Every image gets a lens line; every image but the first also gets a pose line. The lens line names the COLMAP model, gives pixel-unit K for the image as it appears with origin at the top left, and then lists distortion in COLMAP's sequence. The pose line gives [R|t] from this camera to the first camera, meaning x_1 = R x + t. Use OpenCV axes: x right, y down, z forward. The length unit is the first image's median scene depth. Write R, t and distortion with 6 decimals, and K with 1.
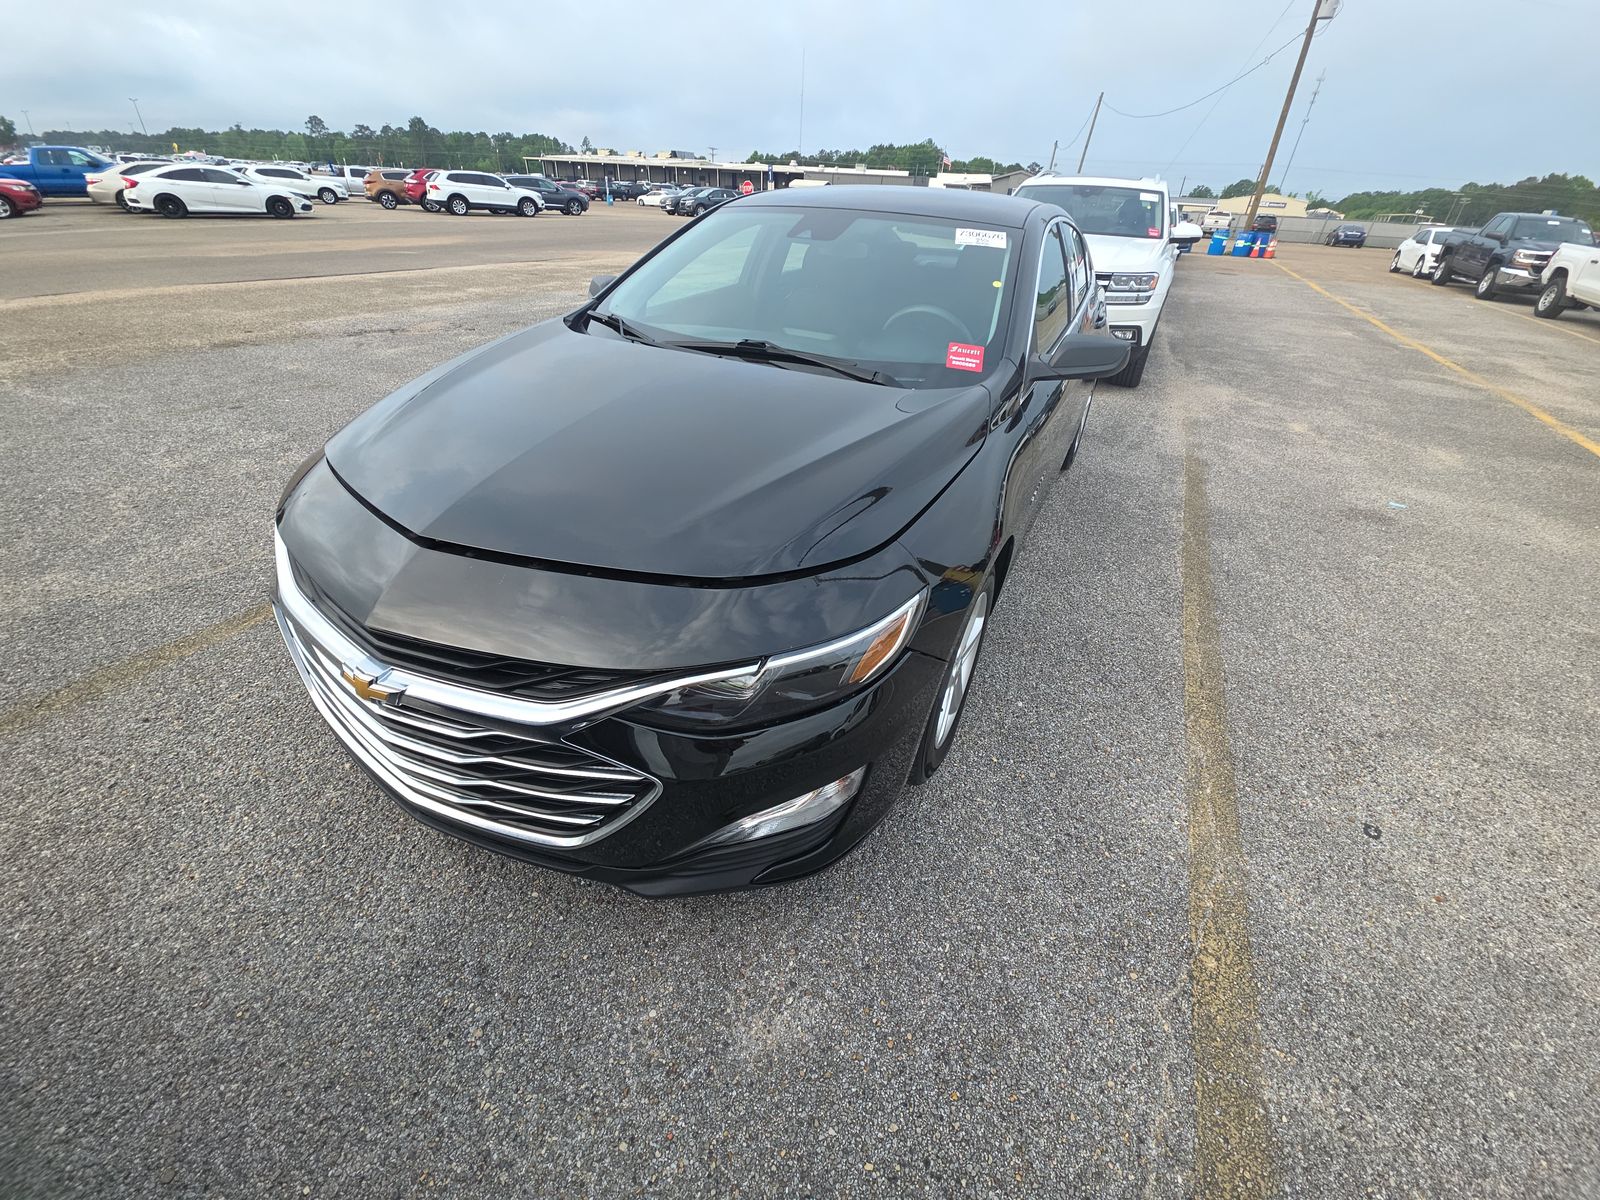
lens RADIAL K [[641.1, 0, 809.0], [0, 641.1, 606.2], [0, 0, 1]] dist [0.013869, -0.009009]
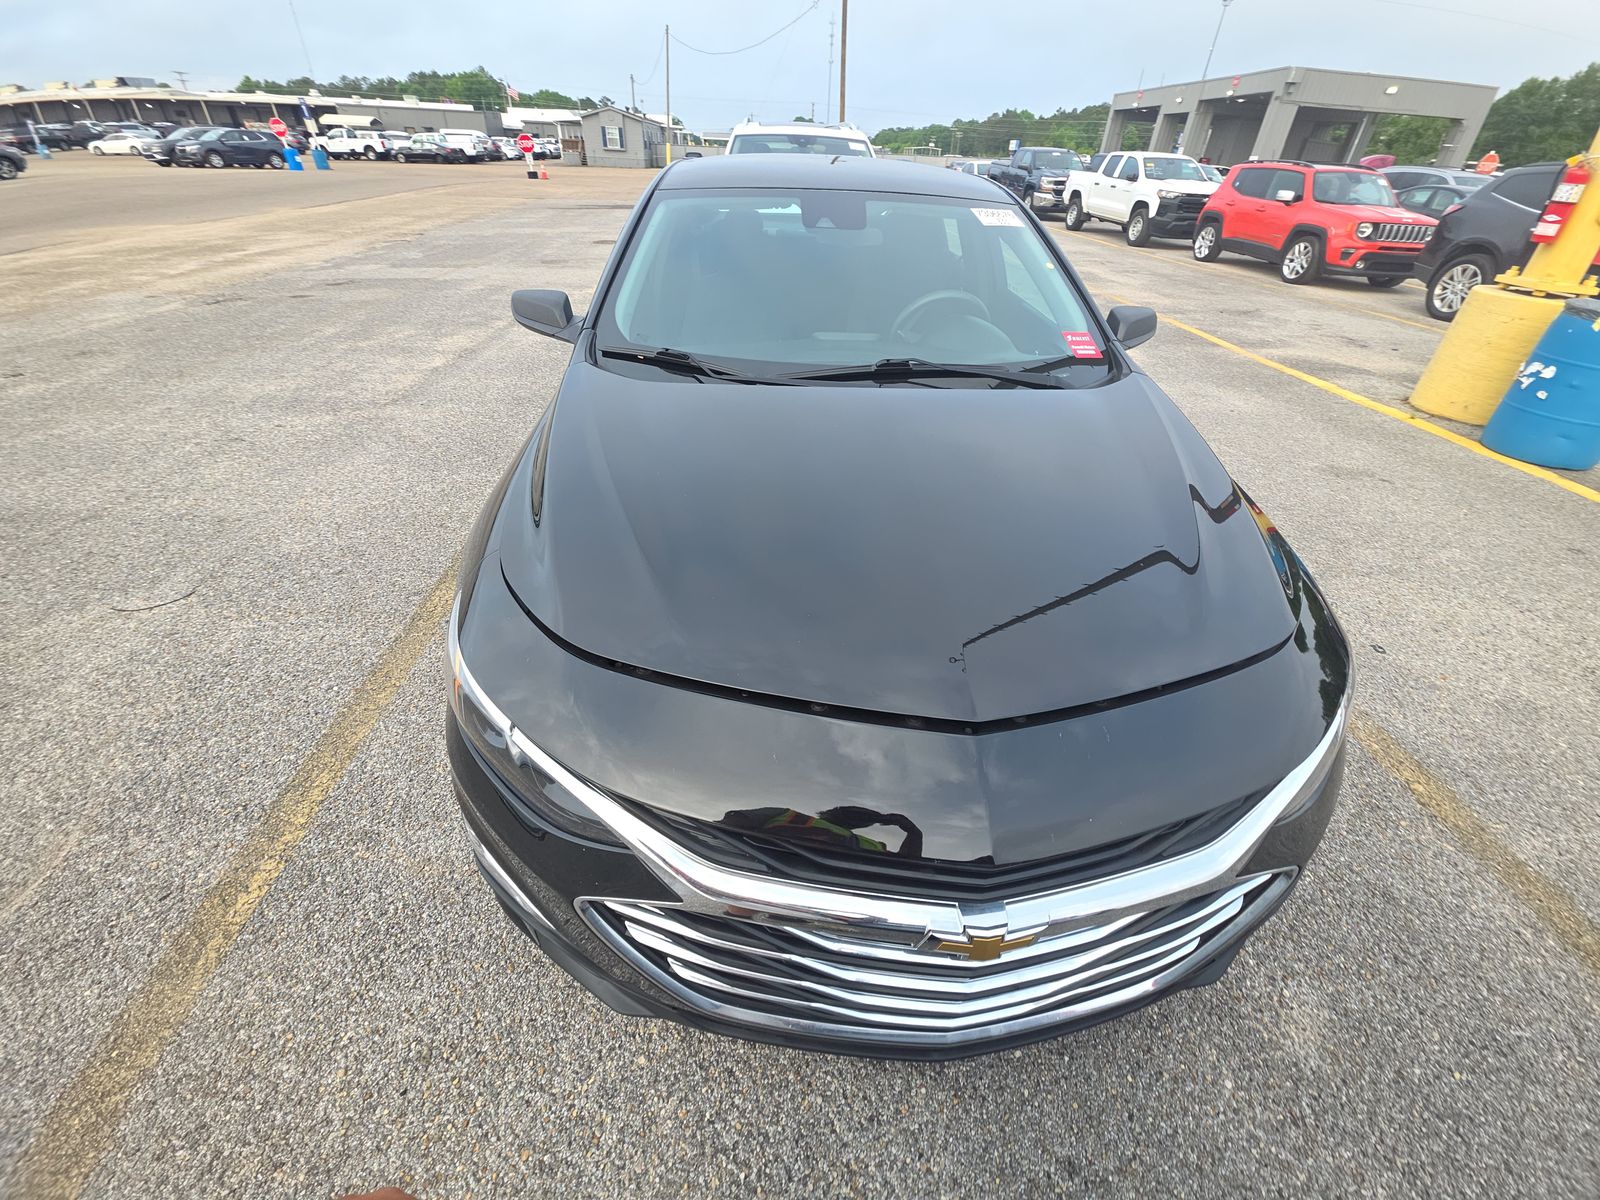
lens RADIAL K [[641.1, 0, 828.1], [0, 641.1, 602.5], [0, 0, 1]] dist [0.013869, -0.009009]
pose [[0.853212, -0.309648, 0.419699, -0.080707], [0.282744, 0.950793, 0.126686, -0.030016], [-0.438275, 0.010577, 0.898779, 0.033117]]
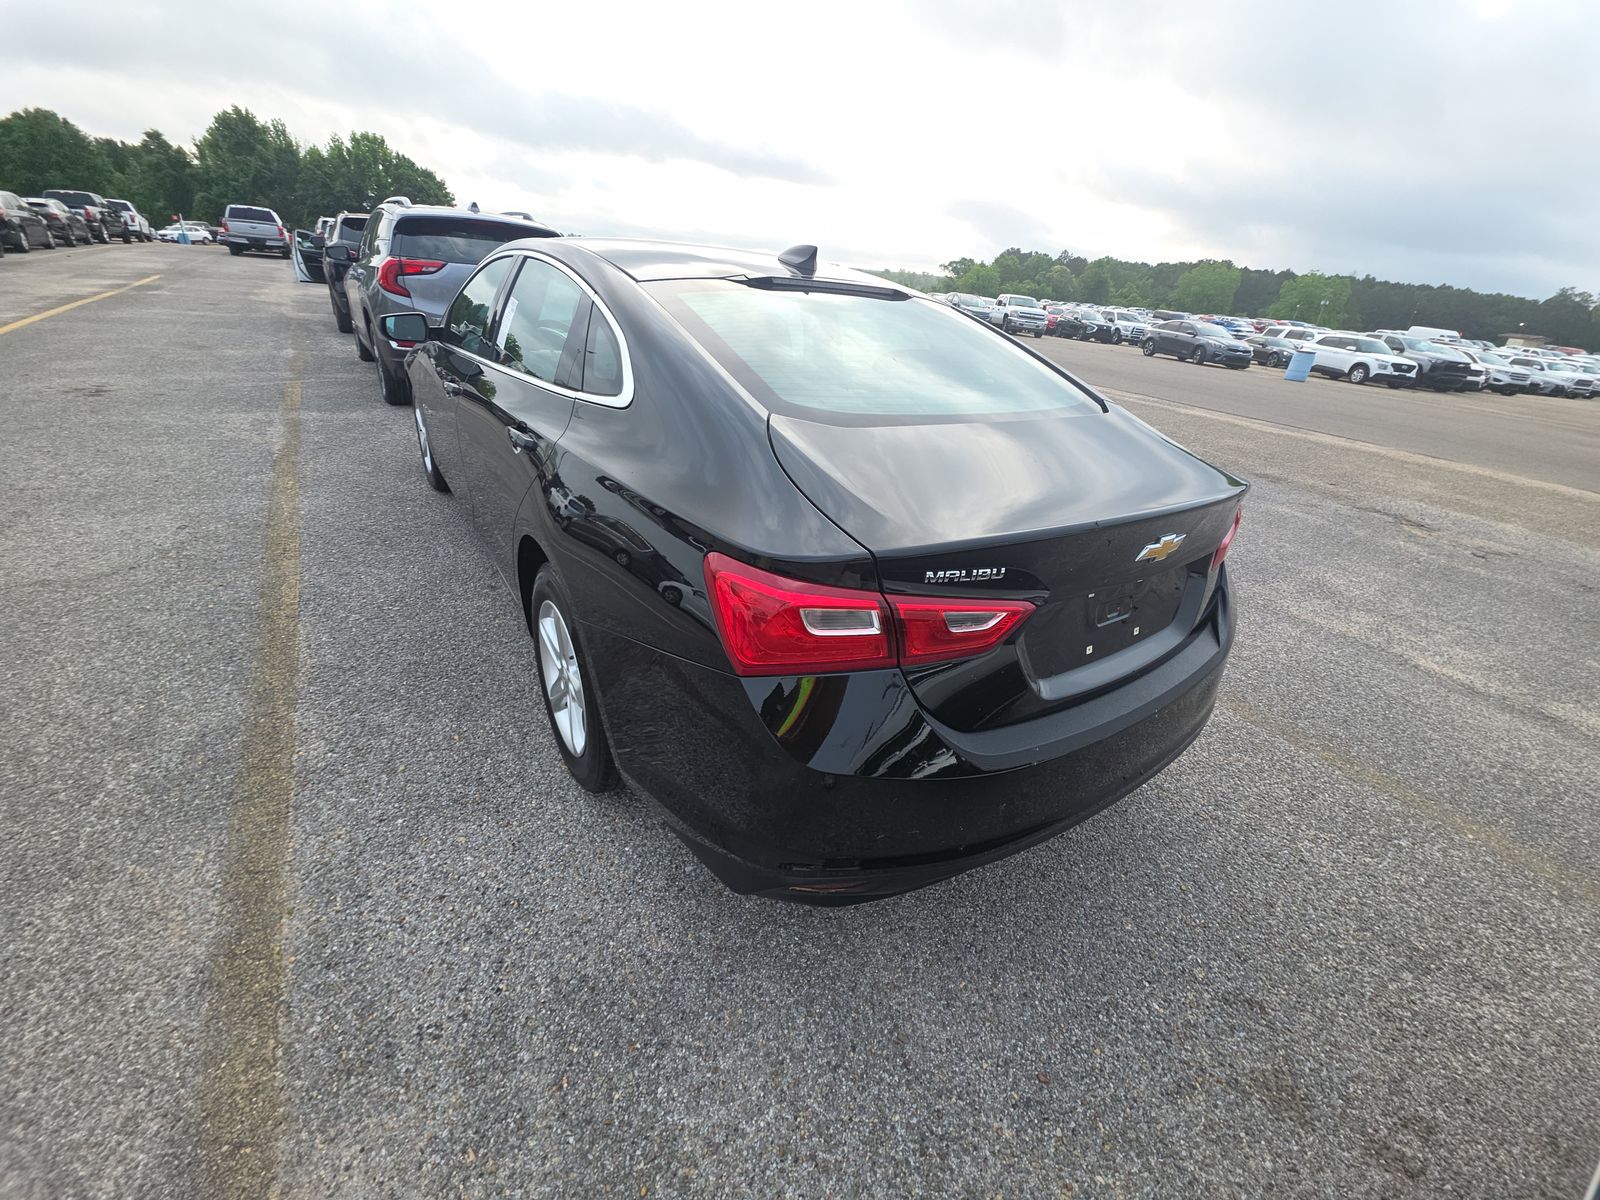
lens RADIAL K [[641.1, 0, 821.2], [0, 641.1, 613.8], [0, 0, 1]] dist [0.013869, -0.009009]
pose [[-0.479898, 0.316064, -0.818414, 0.172848], [-0.569055, 0.597861, 0.564569, -0.170022], [0.667738, 0.736658, -0.107055, 0.282778]]
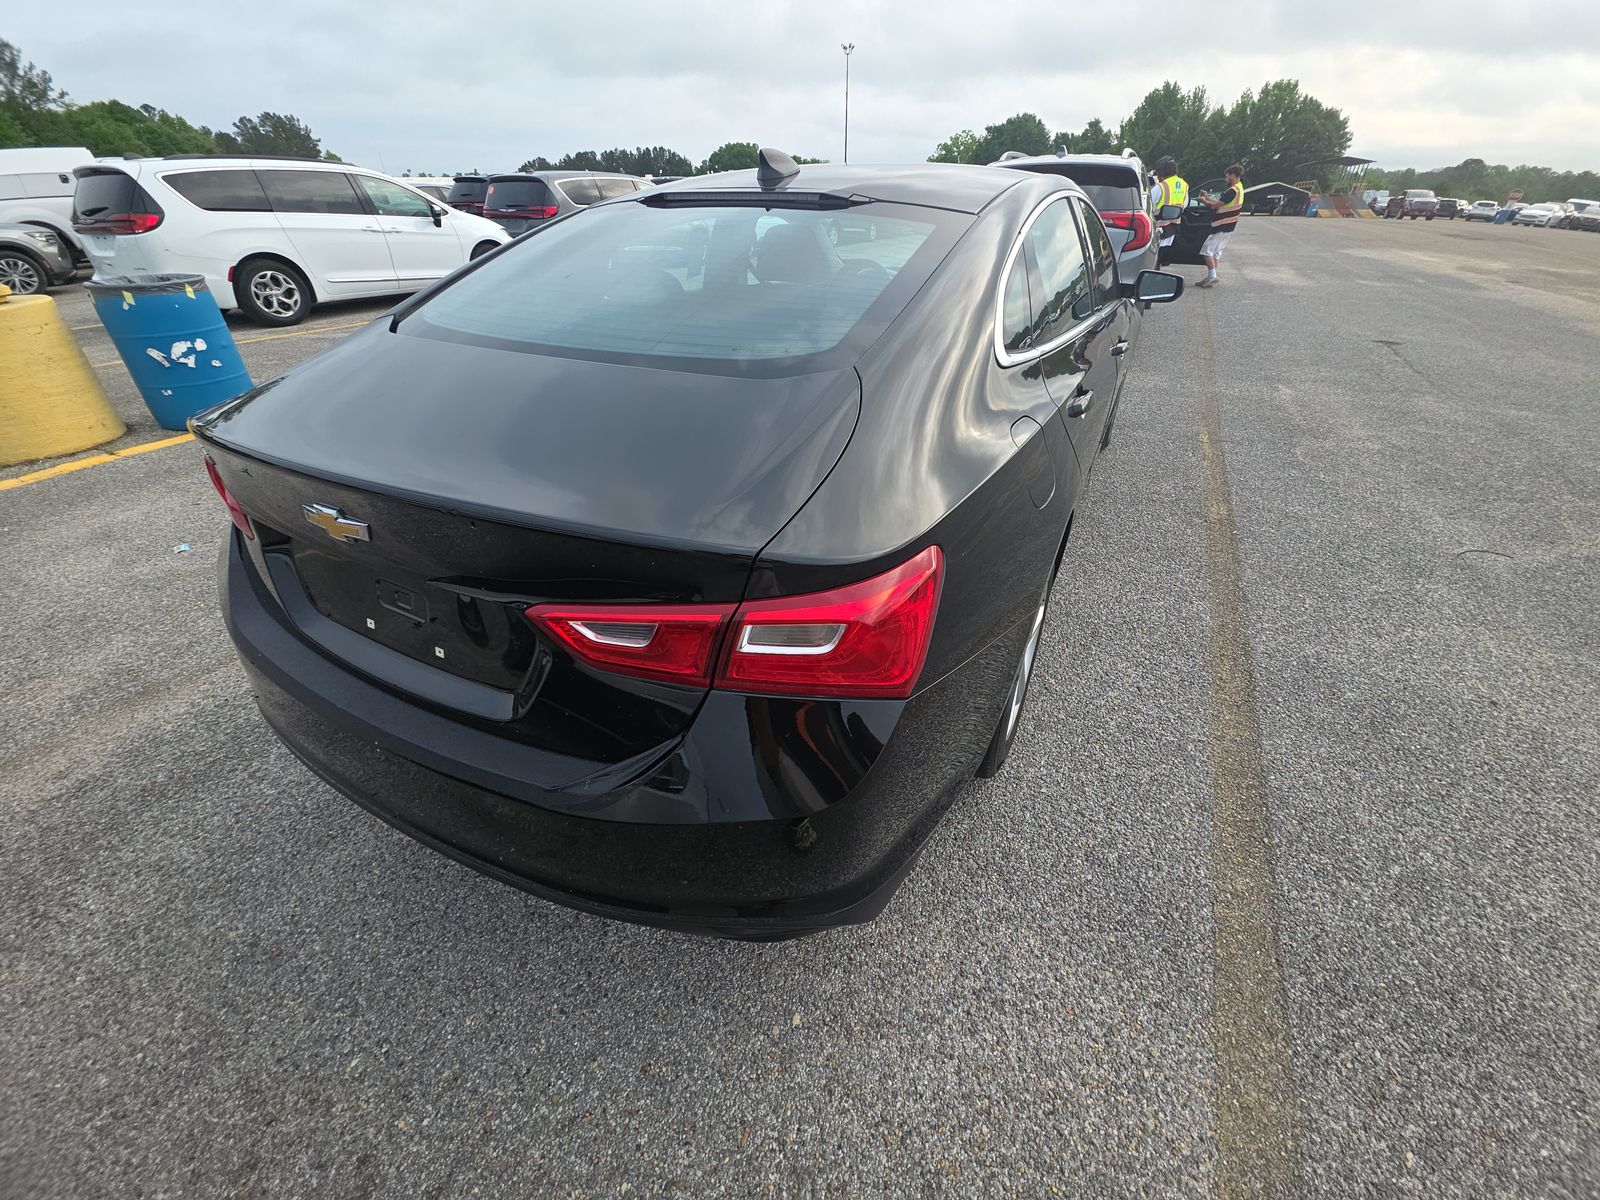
lens RADIAL K [[641.1, 0, 800.5], [0, 641.1, 605.7], [0, 0, 1]] dist [0.013869, -0.009009]
pose [[-0.997785, -0.065906, 0.009078, 0.036947], [-0.018896, 0.411578, 0.911179, -0.206946], [-0.063788, 0.908988, -0.411912, 0.326409]]
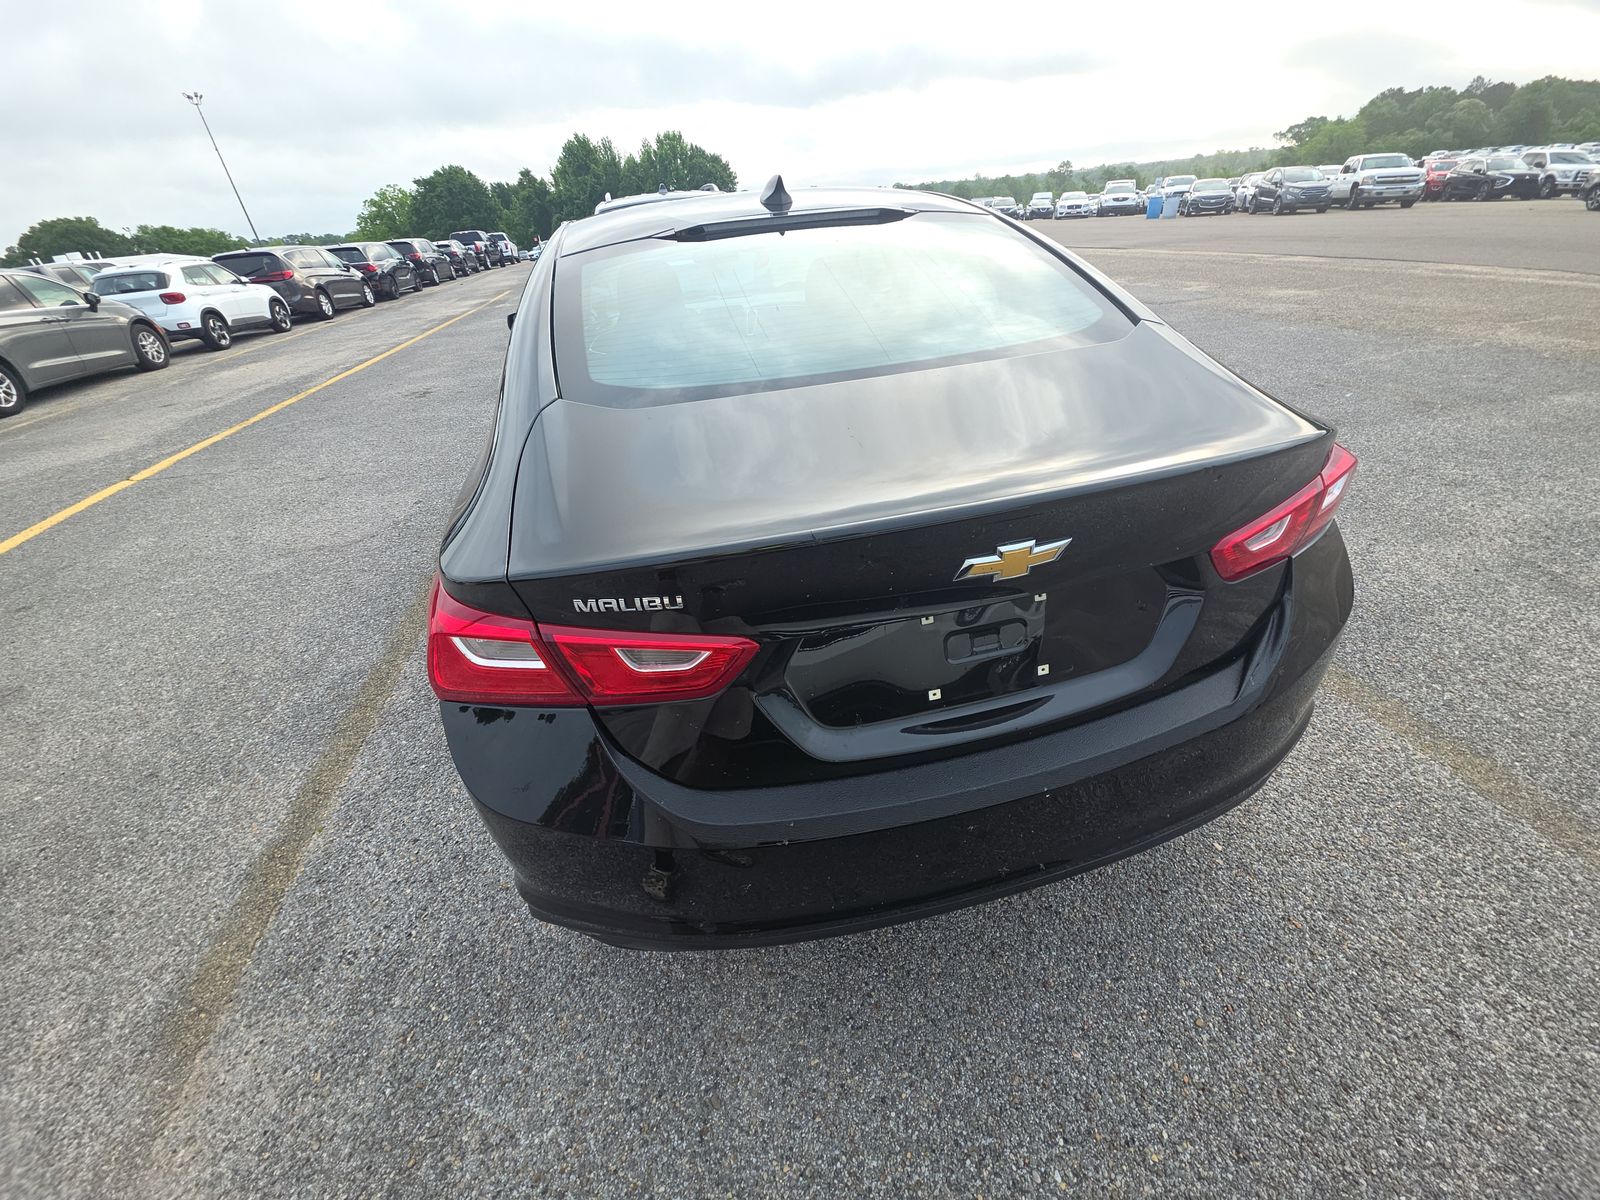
lens RADIAL K [[641.1, 0, 812.7], [0, 641.1, 610.6], [0, 0, 1]] dist [0.013869, -0.009009]
pose [[-0.774329, 0.339565, -0.533957, 0.126412], [-0.311829, 0.529486, 0.788928, -0.189178], [0.550615, 0.777393, -0.304110, 0.307302]]
